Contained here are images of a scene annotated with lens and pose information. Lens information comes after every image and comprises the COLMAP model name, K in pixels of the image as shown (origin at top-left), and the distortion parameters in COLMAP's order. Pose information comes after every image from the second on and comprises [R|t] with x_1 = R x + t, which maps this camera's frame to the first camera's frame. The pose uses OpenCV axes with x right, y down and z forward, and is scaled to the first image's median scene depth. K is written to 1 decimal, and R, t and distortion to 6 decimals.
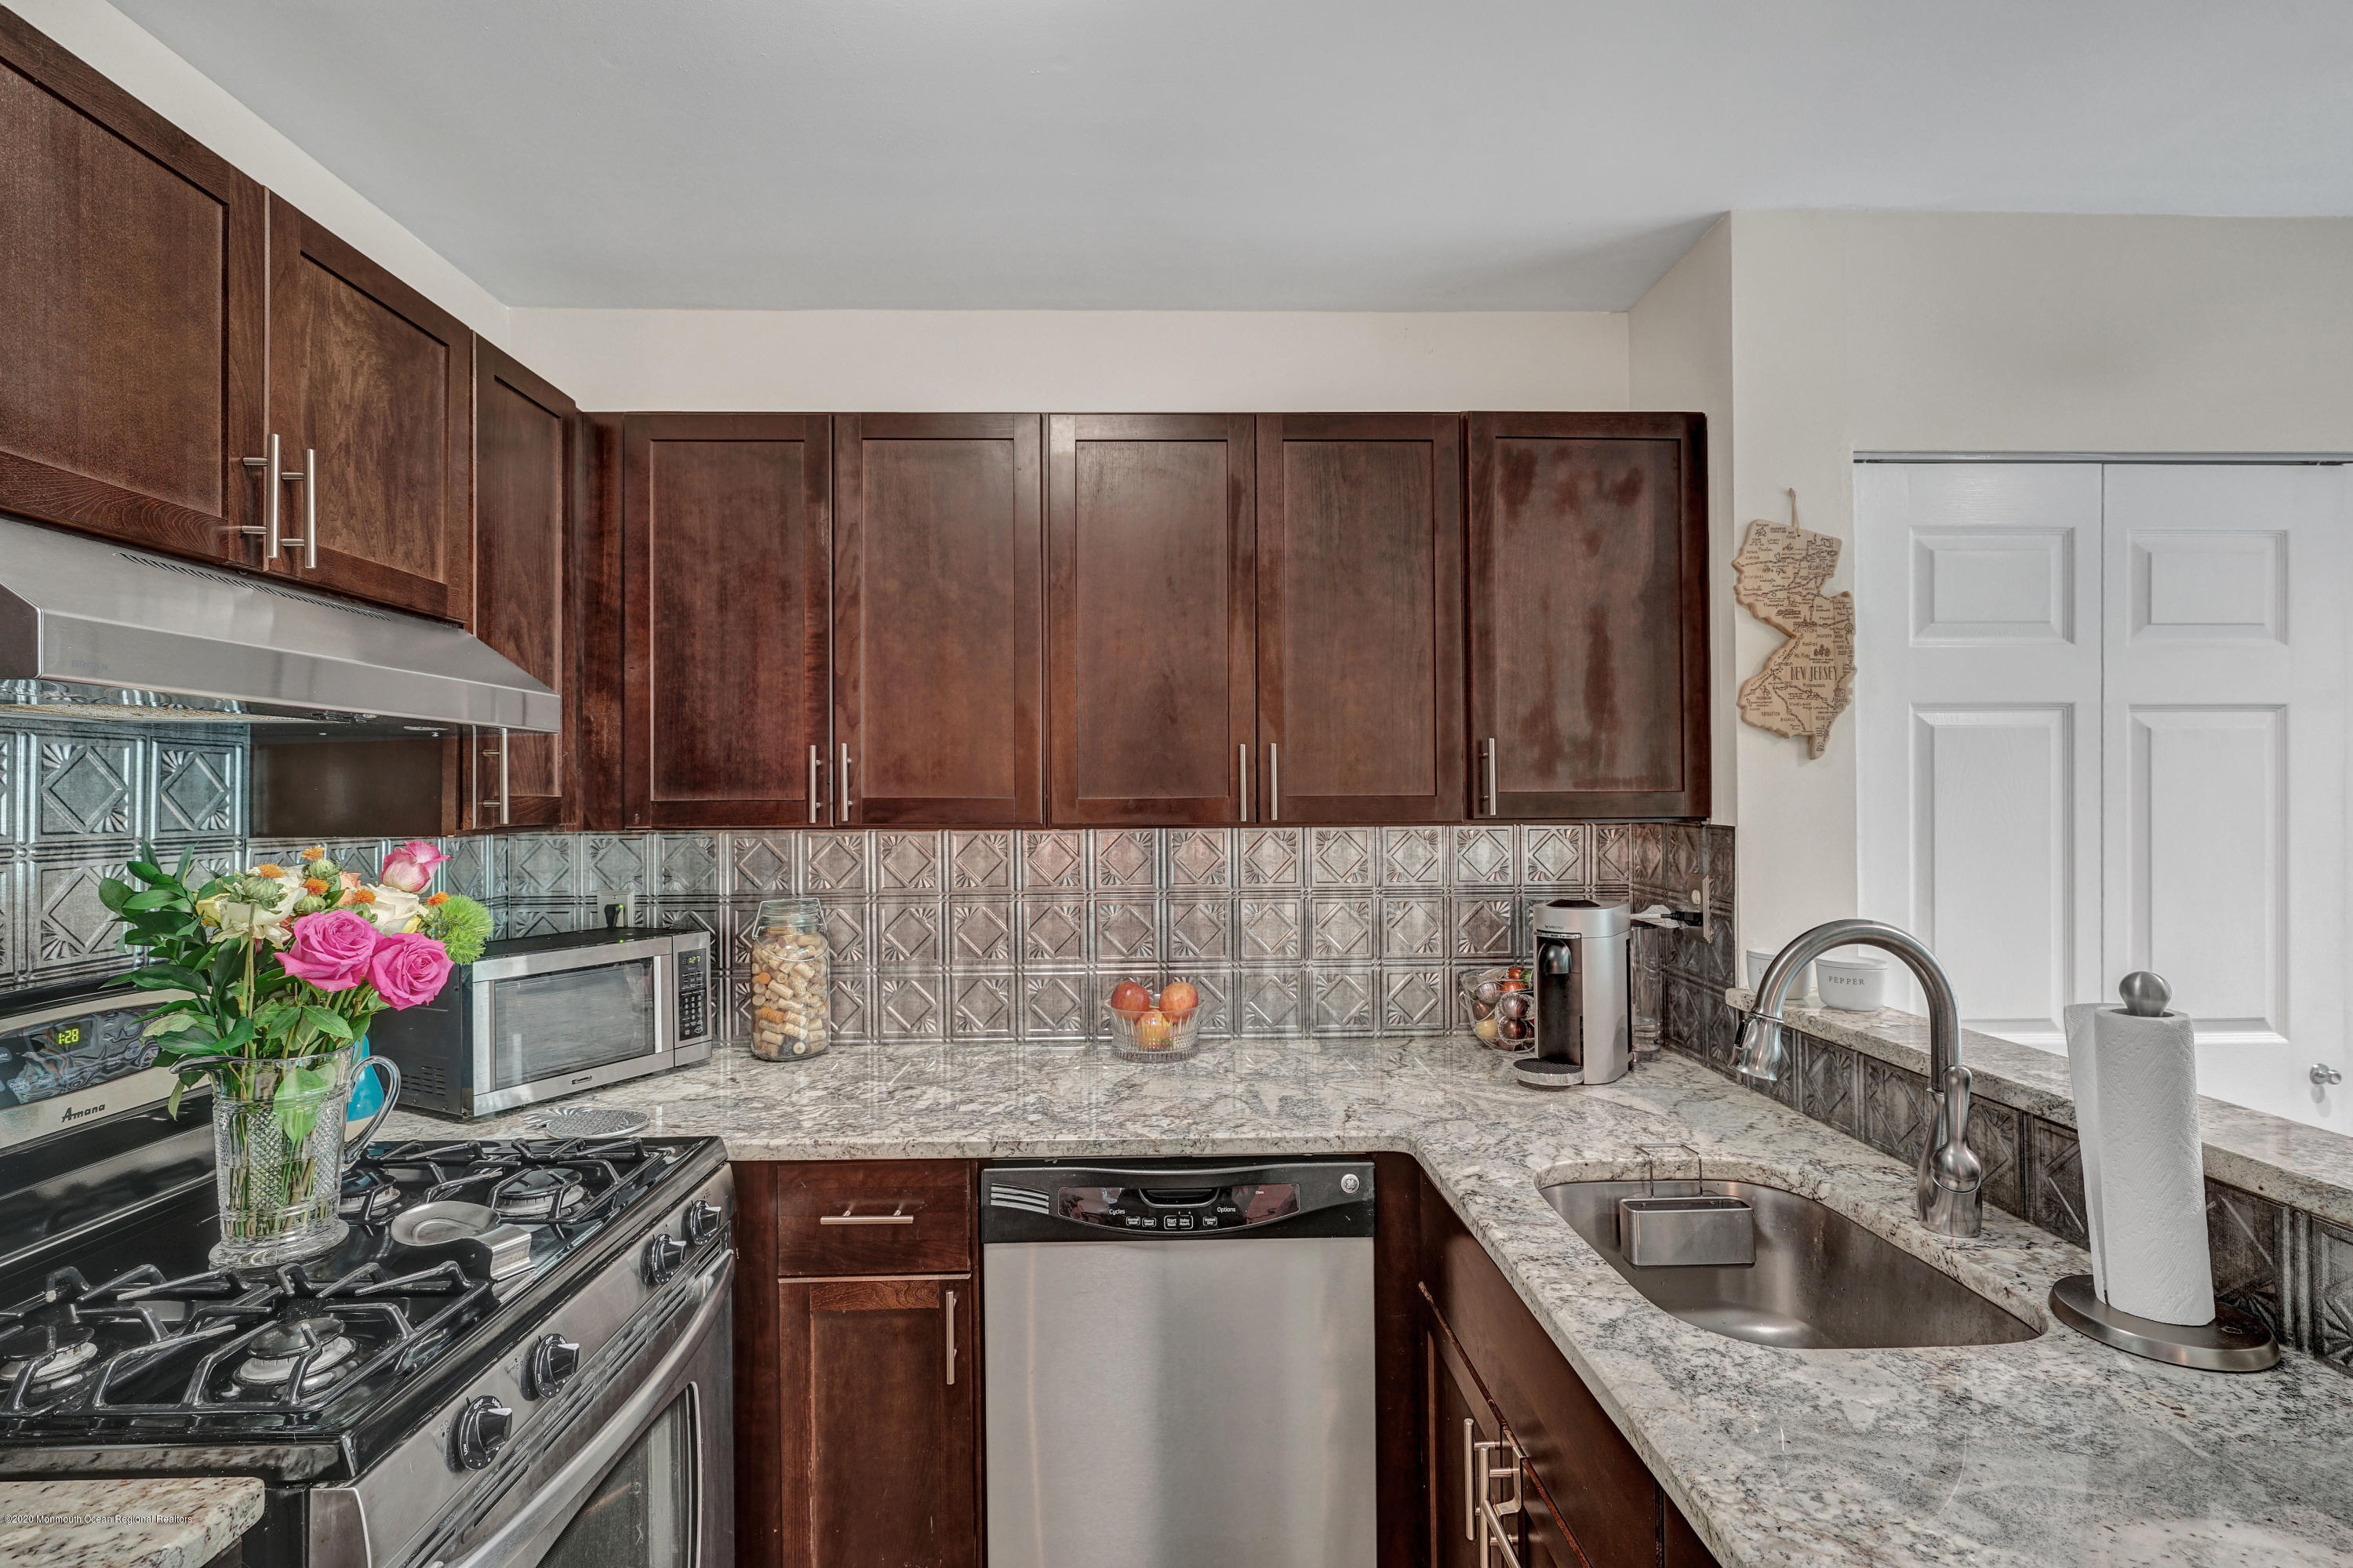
lens RADIAL K [[1061.1, 0, 1151.5], [0, 1061.1, 787.5], [0, 0, 1]] dist [-0.002254, 0.002737]
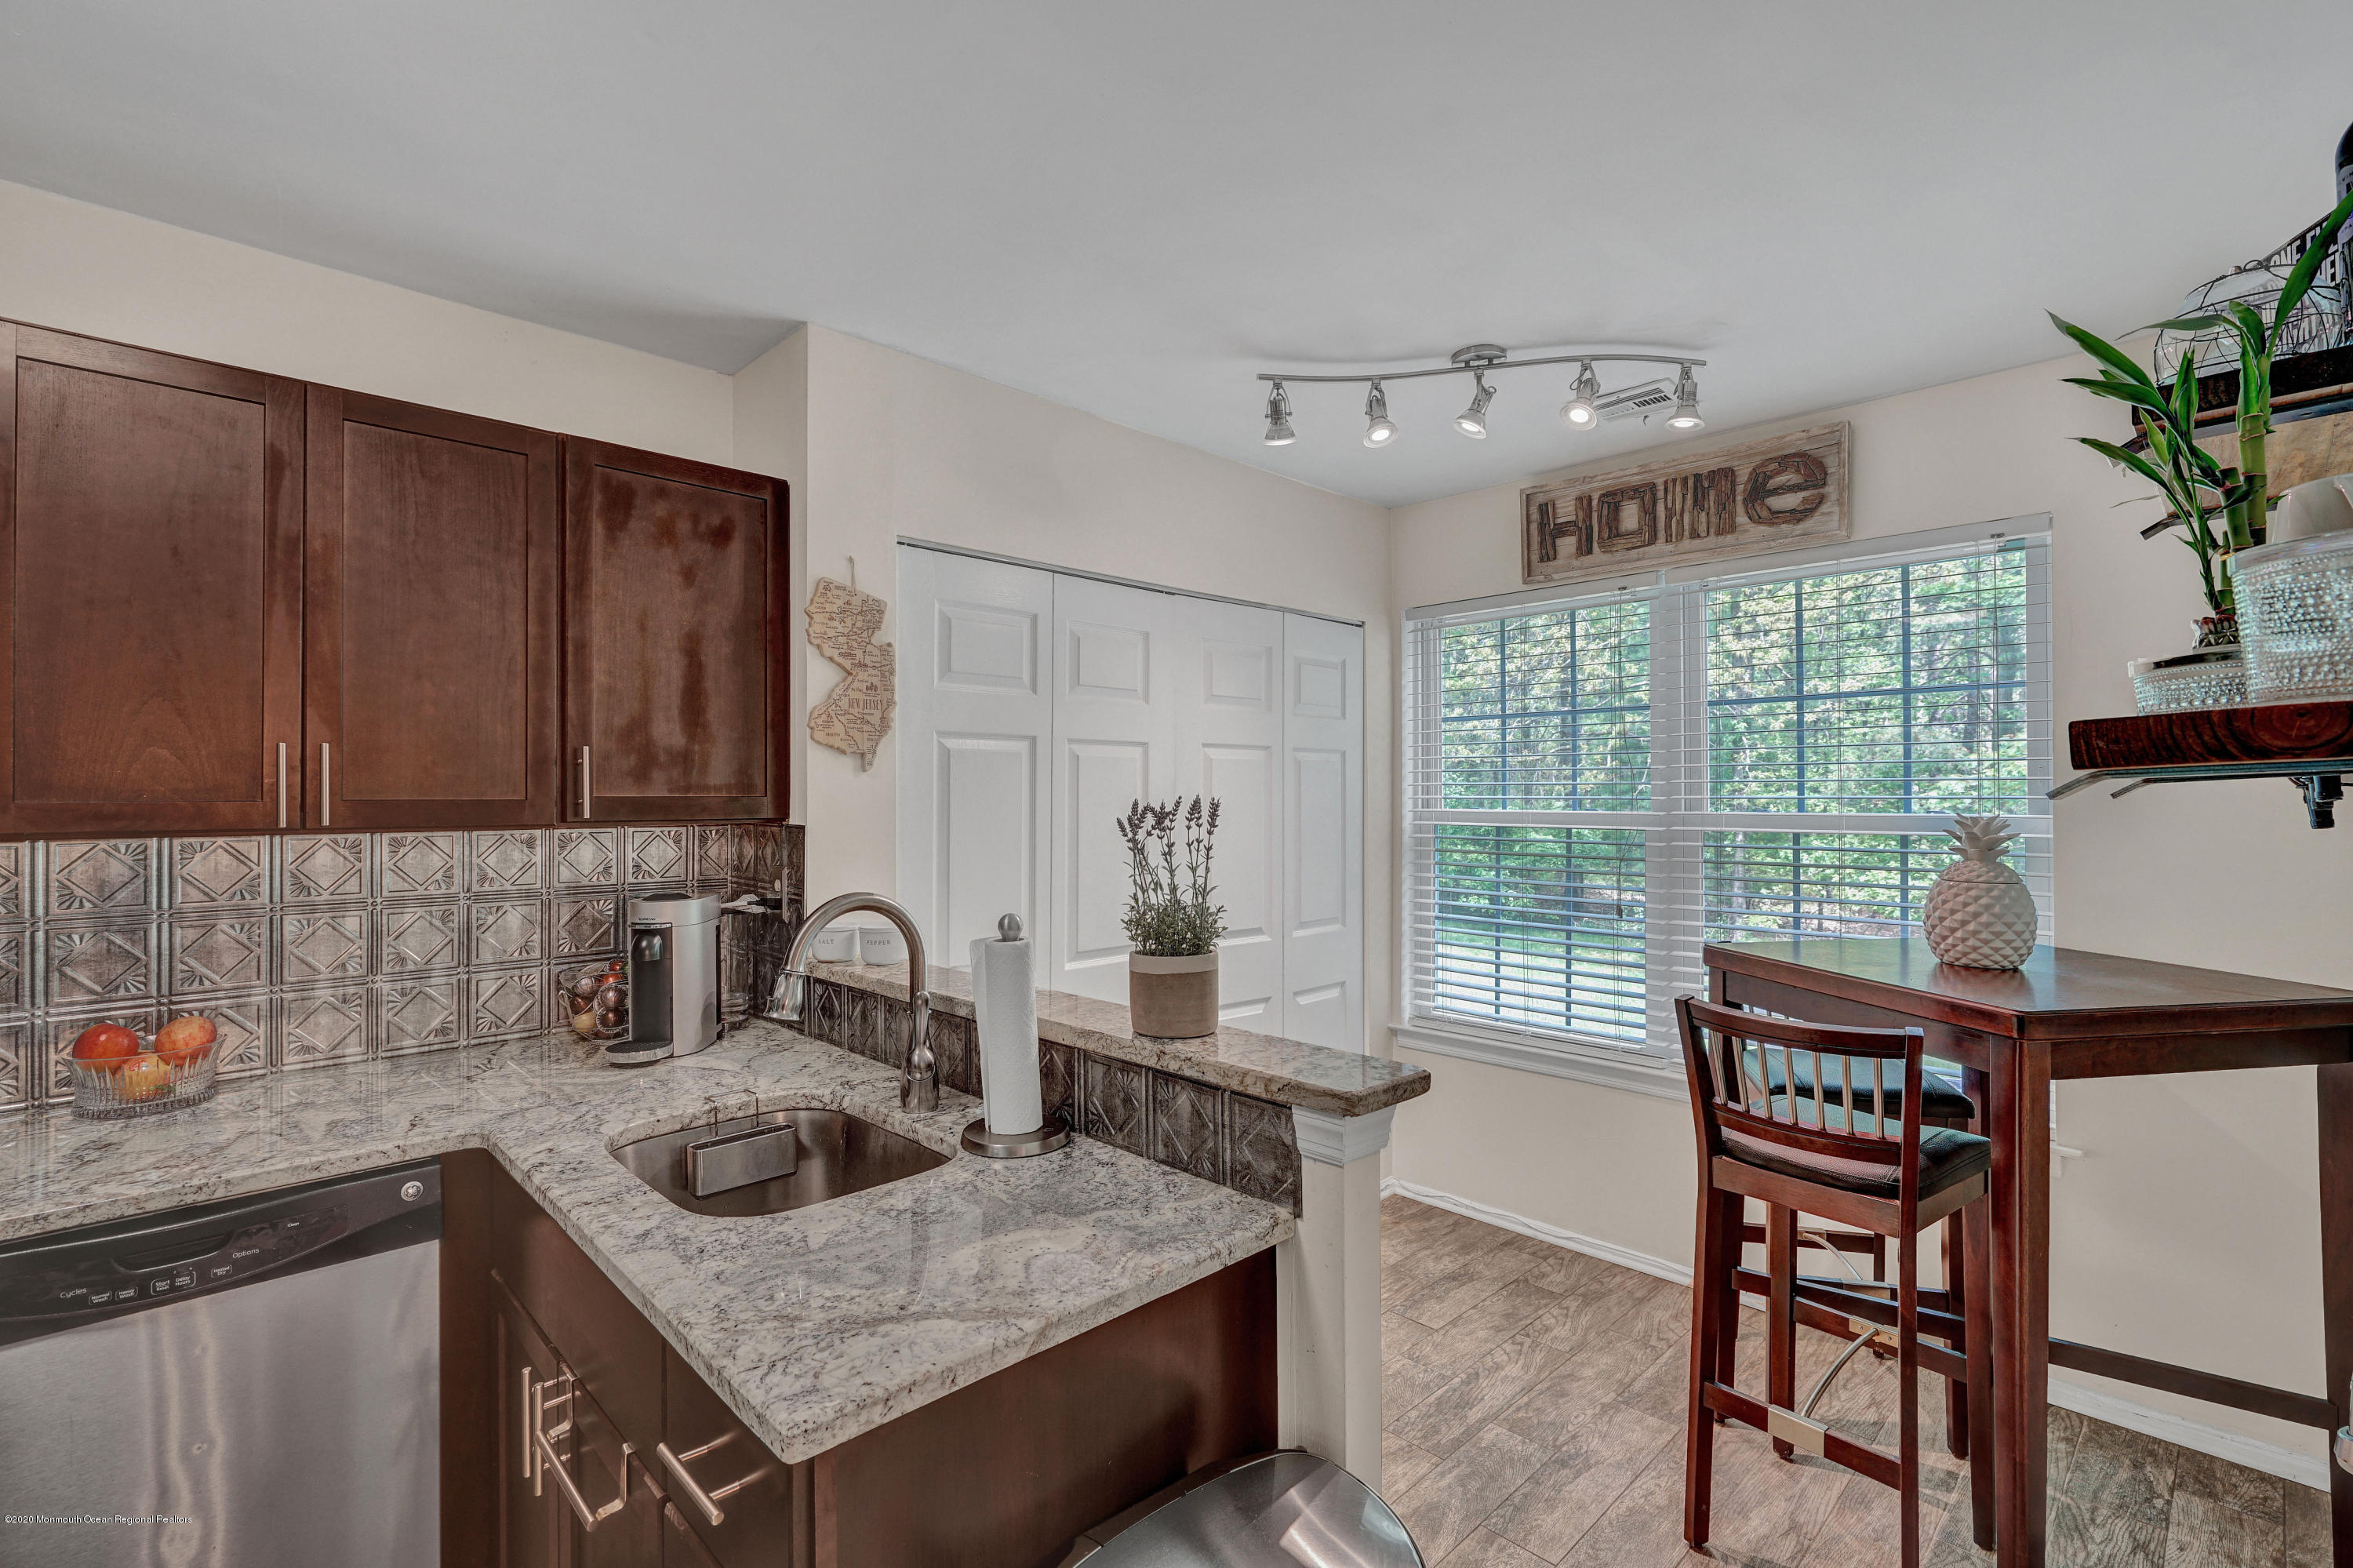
lens RADIAL K [[1061.1, 0, 1159.5], [0, 1061.1, 787.9], [0, 0, 1]] dist [-0.002254, 0.002737]
pose [[0.733407, 0.009591, 0.679723, 0.020159], [-0.007432, 0.999954, -0.006091, -0.002283], [-0.679750, -0.000585, 0.733444, -0.182367]]
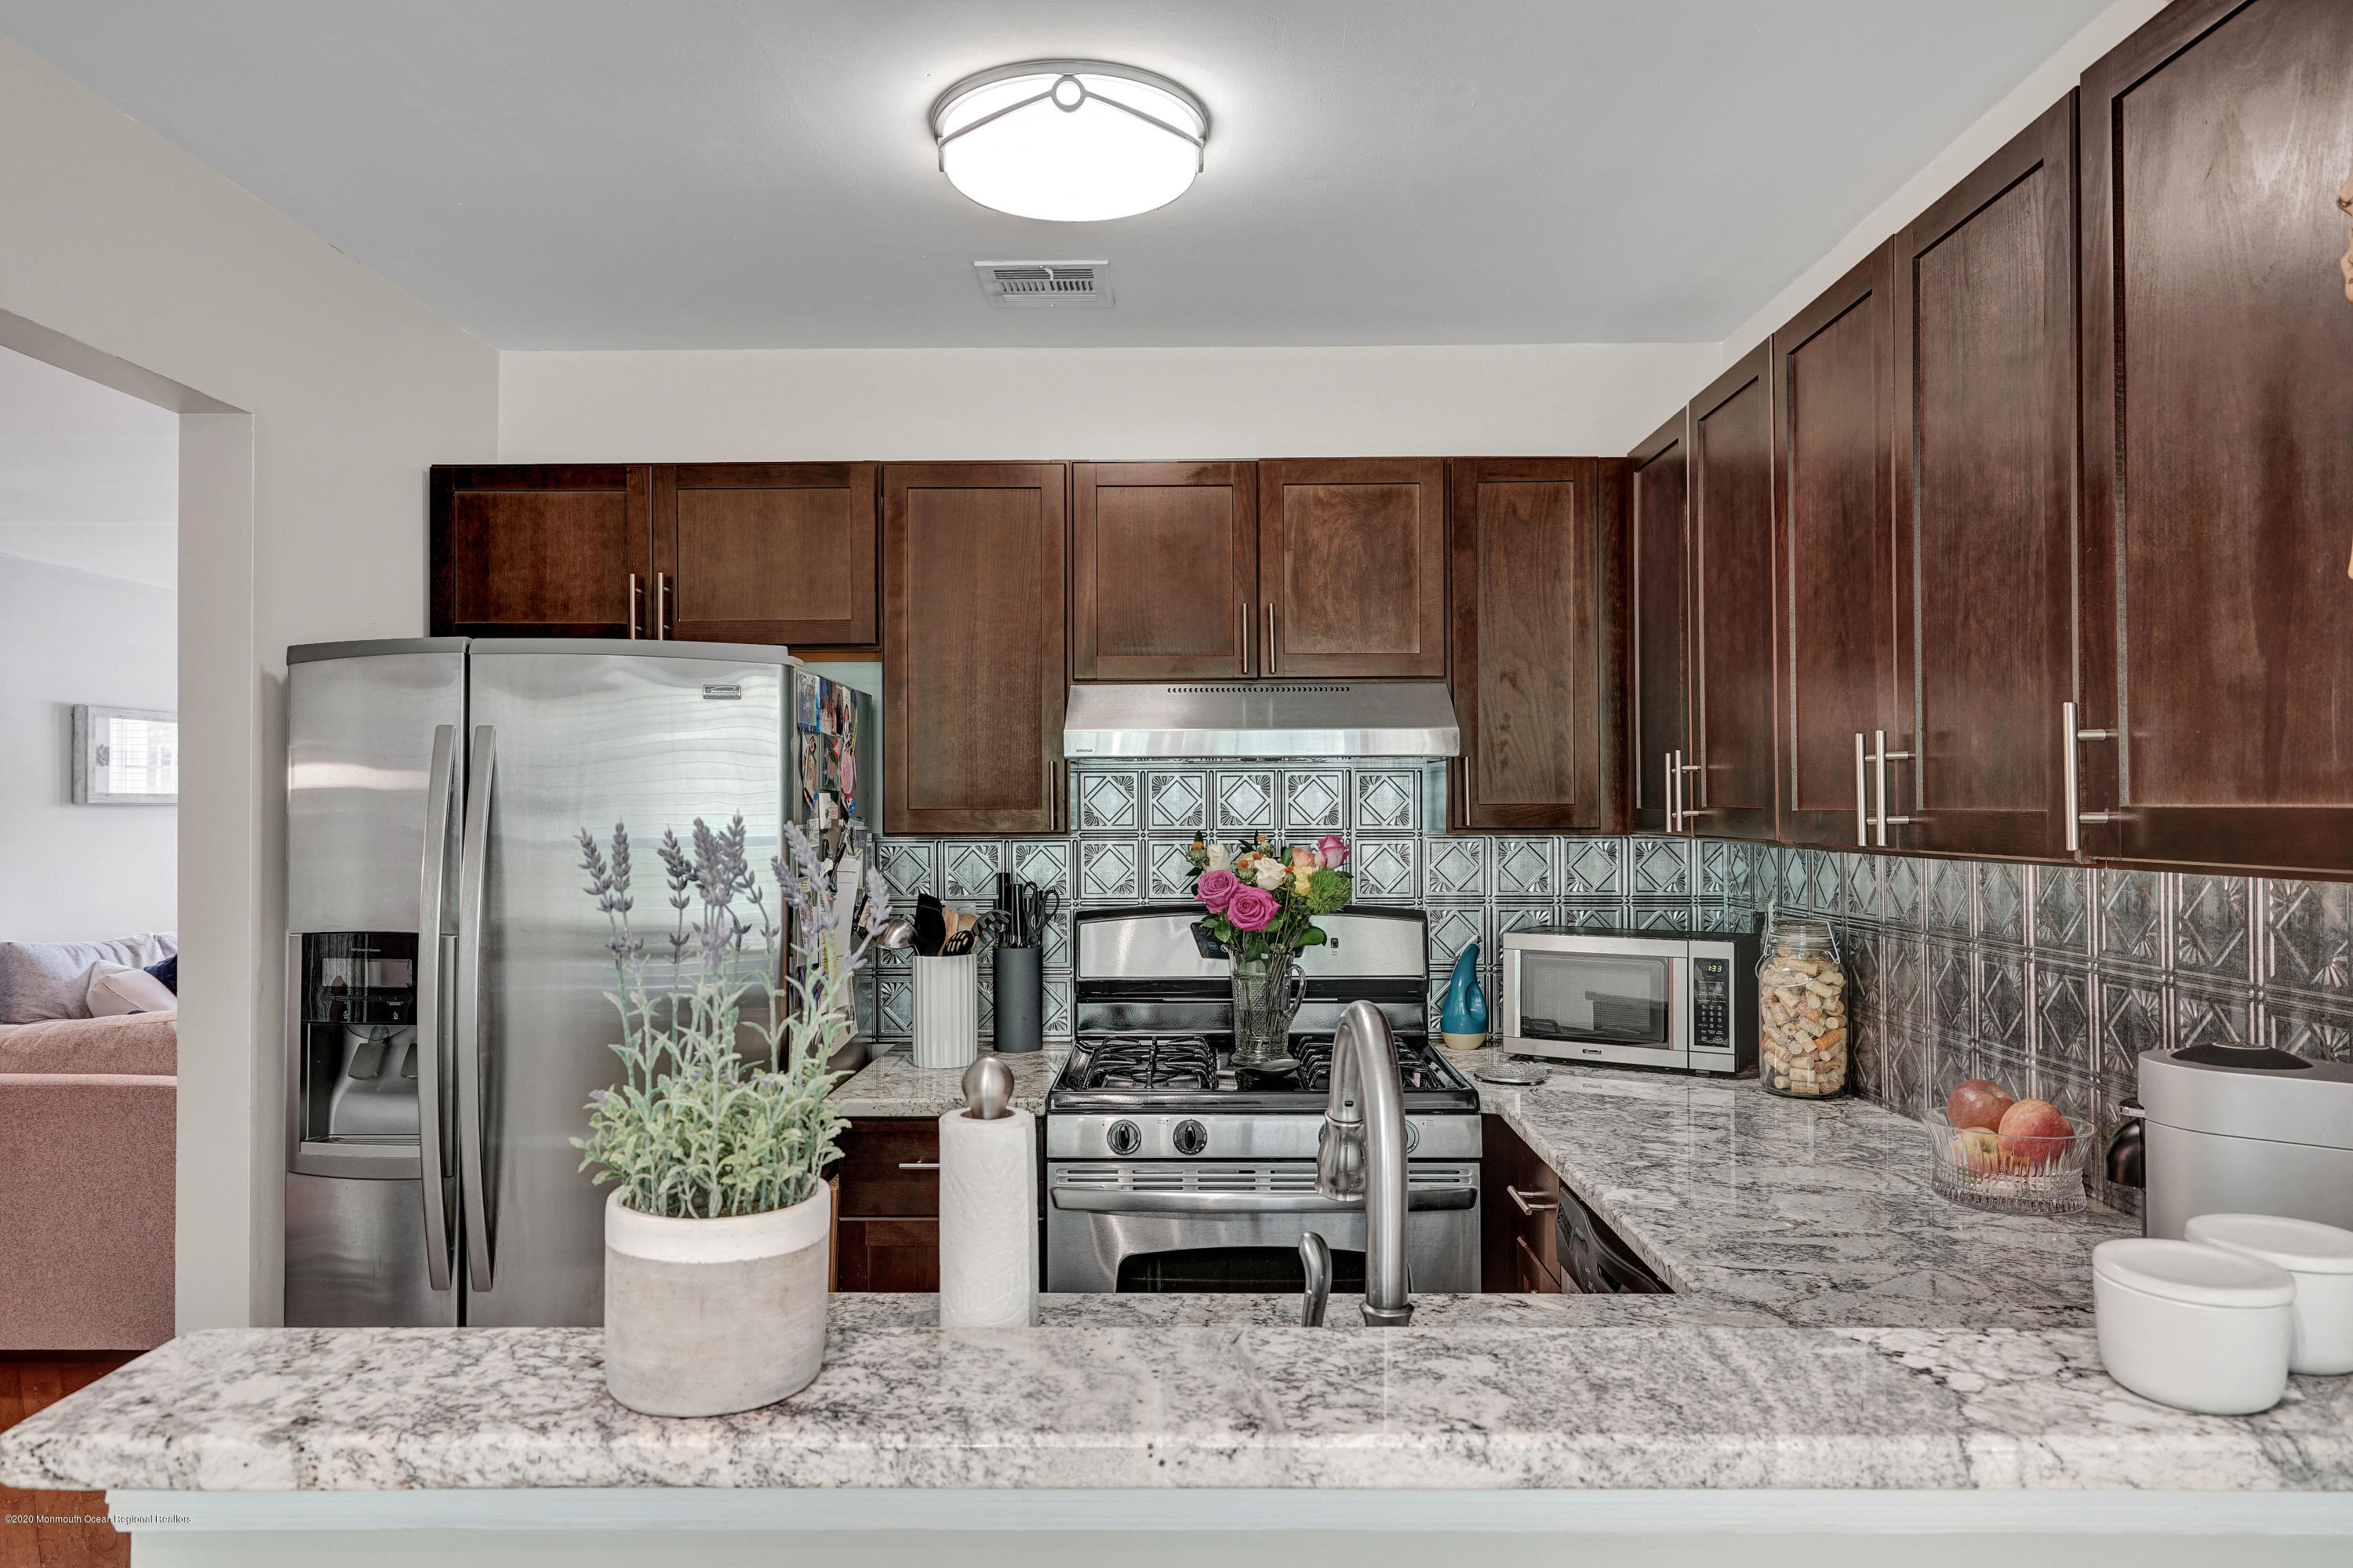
lens RADIAL K [[1597.8, 0, 1229.0], [0, 1597.8, 797.0], [0, 0, 1]] dist [0.002702, 0.001660]
pose [[-0.021050, 0.002255, -0.999776, 1.168018], [0.013183, 0.999911, 0.001978, -0.007810], [0.999692, -0.013139, -0.021077, 0.637459]]
